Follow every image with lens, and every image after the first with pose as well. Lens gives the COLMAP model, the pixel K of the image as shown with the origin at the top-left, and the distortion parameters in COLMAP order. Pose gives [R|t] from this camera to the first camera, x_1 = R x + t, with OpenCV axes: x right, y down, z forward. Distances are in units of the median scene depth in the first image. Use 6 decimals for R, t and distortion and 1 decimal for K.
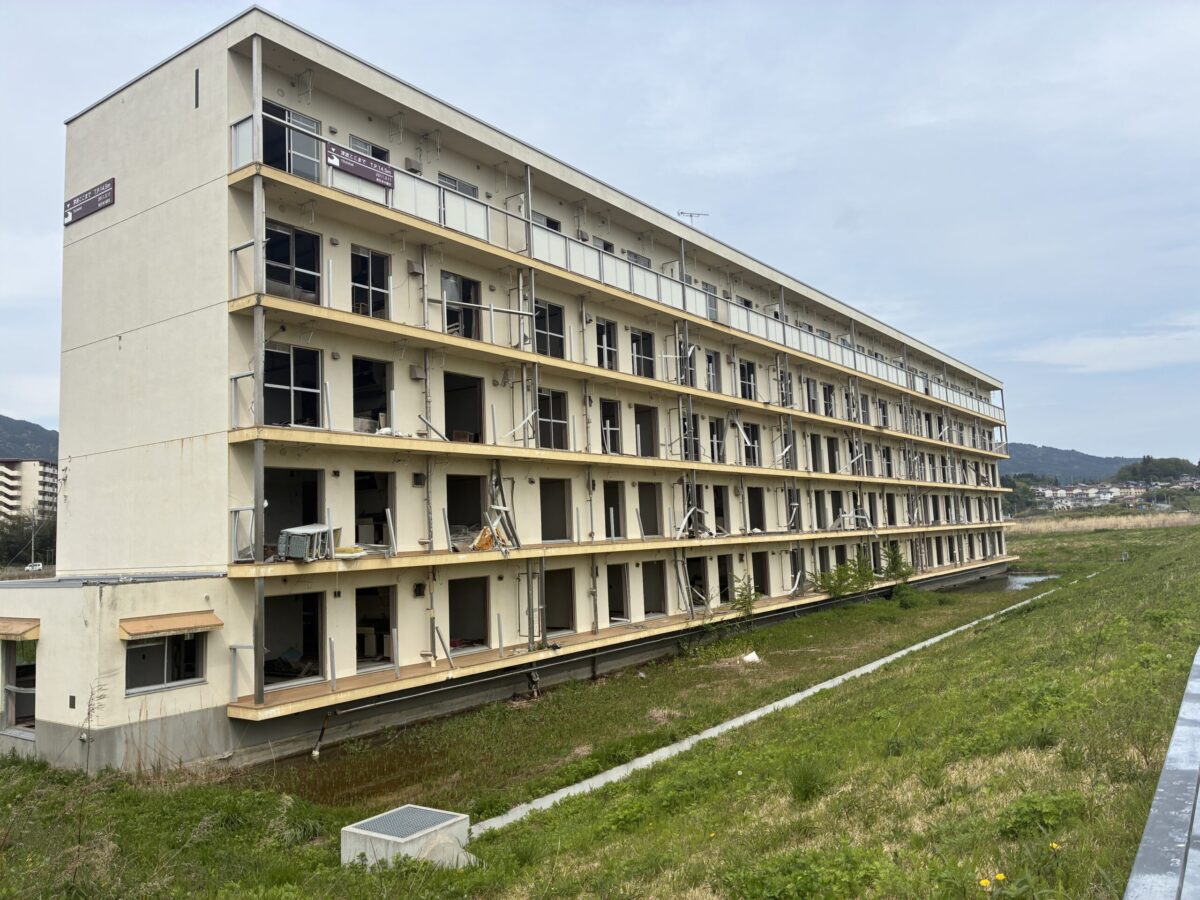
lens RADIAL K [[910.7, 0, 603.0], [0, 910.7, 440.2], [0, 0, 1]] dist [0.007504, 0.003863]
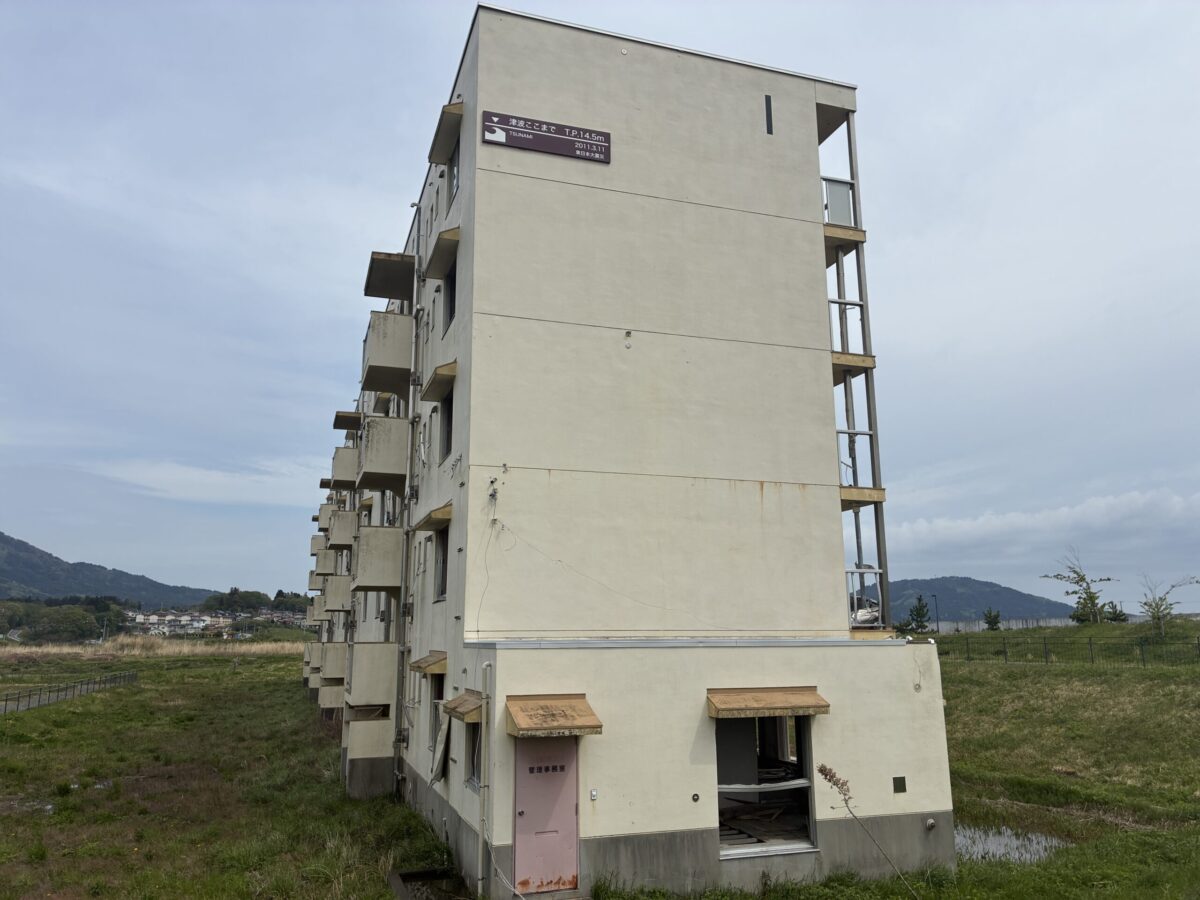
lens RADIAL K [[910.7, 0, 603.0], [0, 910.7, 440.2], [0, 0, 1]] dist [0.007504, 0.003863]
pose [[0.585058, 0.209103, 0.783571, -1.001210], [-0.100886, 0.977449, -0.185514, 0.110309], [-0.804692, 0.029485, 0.592960, 0.490663]]
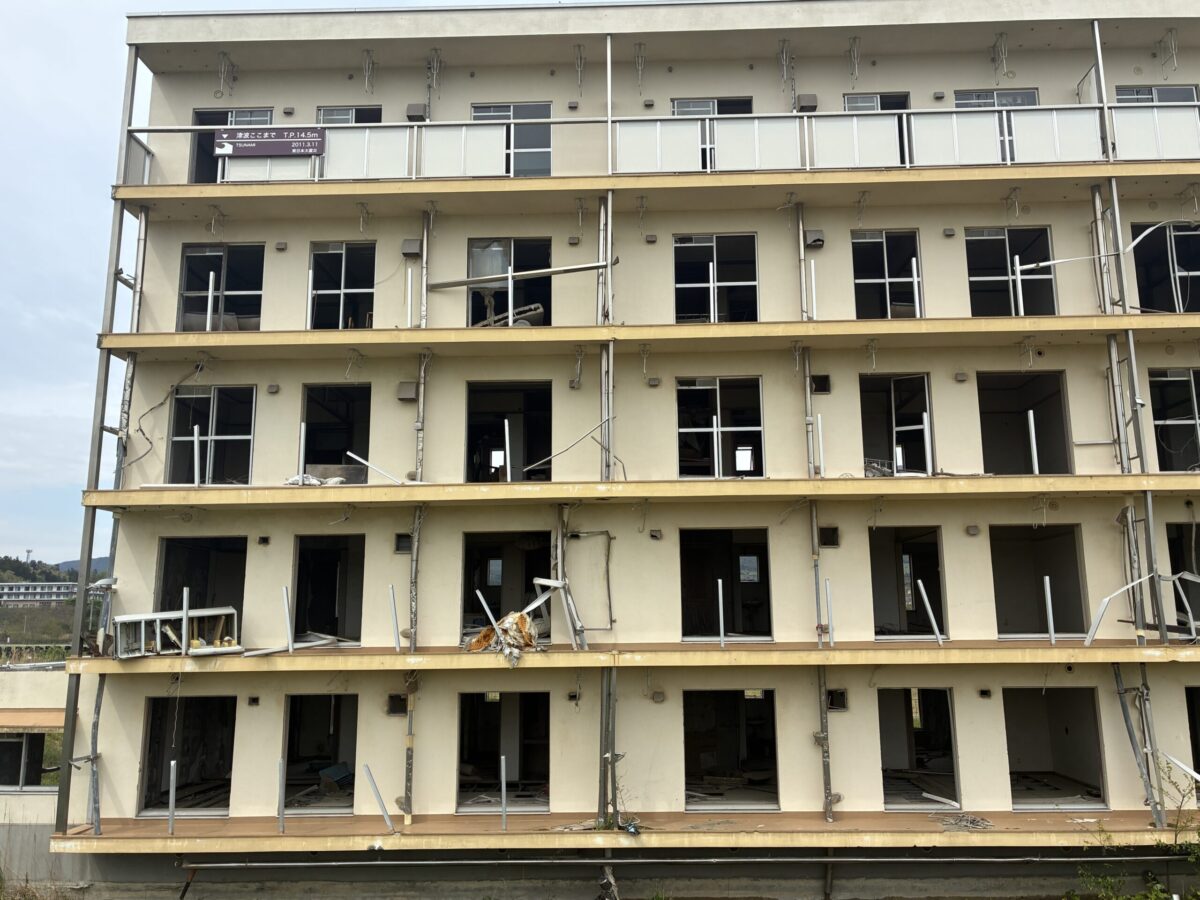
lens RADIAL K [[970.3, 0, 600.0], [0, 970.3, 450.0], [0, 0, 1]] dist [0.013986, 0.006131]
pose [[0.552568, -0.118386, -0.825017, 0.469049], [0.073729, 0.992923, -0.093098, 0.049491], [0.830200, -0.009384, 0.557386, 0.666531]]
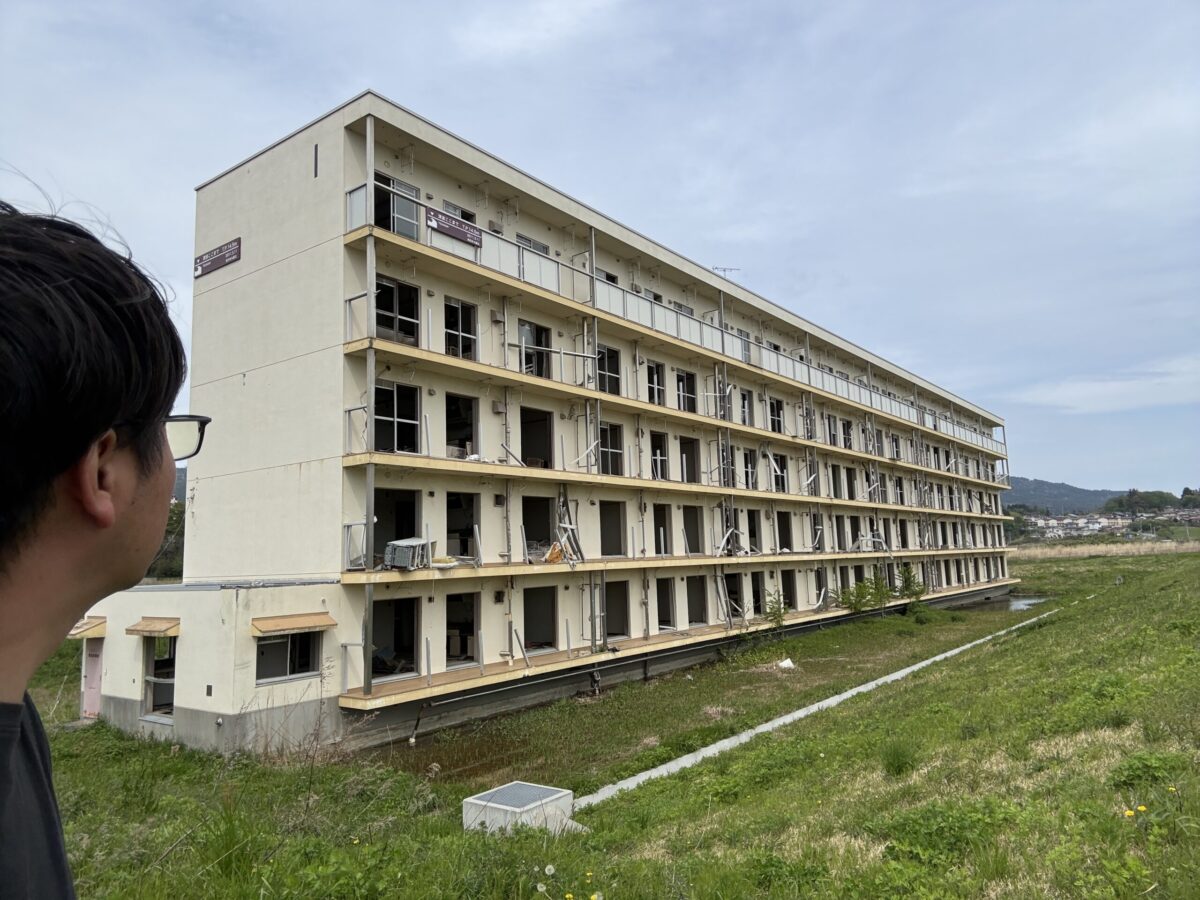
lens RADIAL K [[813.8, 0, 600.0], [0, 813.8, 450.0], [0, 0, 1]] dist [0.096836, -0.132367]
pose [[0.999397, 0.006660, -0.034067, -0.038491], [-0.007505, 0.999666, -0.024733, 0.004207], [0.033891, 0.024974, 0.999113, -0.021201]]
